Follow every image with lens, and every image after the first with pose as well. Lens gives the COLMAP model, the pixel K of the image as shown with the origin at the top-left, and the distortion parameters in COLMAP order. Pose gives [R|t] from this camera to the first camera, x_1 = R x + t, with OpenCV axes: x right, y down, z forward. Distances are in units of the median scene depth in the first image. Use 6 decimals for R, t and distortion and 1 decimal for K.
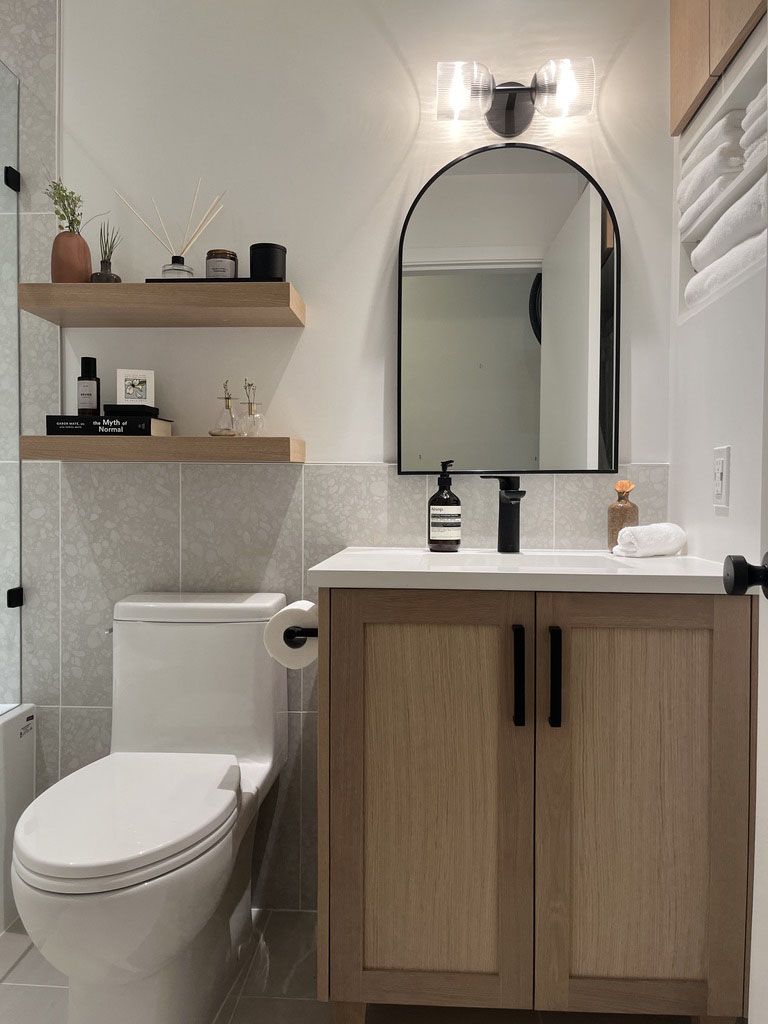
lens RADIAL K [[774.7, 0, 383.9], [0, 774.7, 515.8], [0, 0, 1]] dist [0.048493, -0.073278]
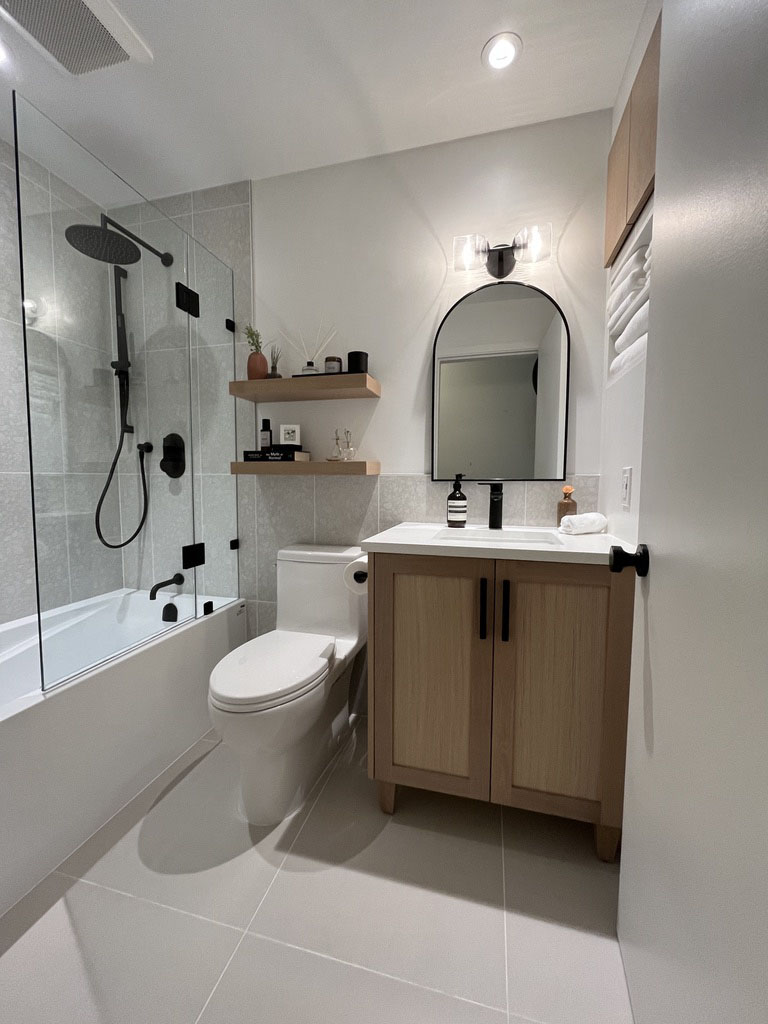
lens RADIAL K [[411.7, 0, 384.4], [0, 411.7, 509.0], [0, 0, 1]] dist [-0.003673, 0.000628]
pose [[0.980778, 0.014158, -0.194613, 0.099812], [-0.005645, 0.999005, 0.044229, -0.033559], [0.195045, -0.042280, 0.979882, 0.078677]]
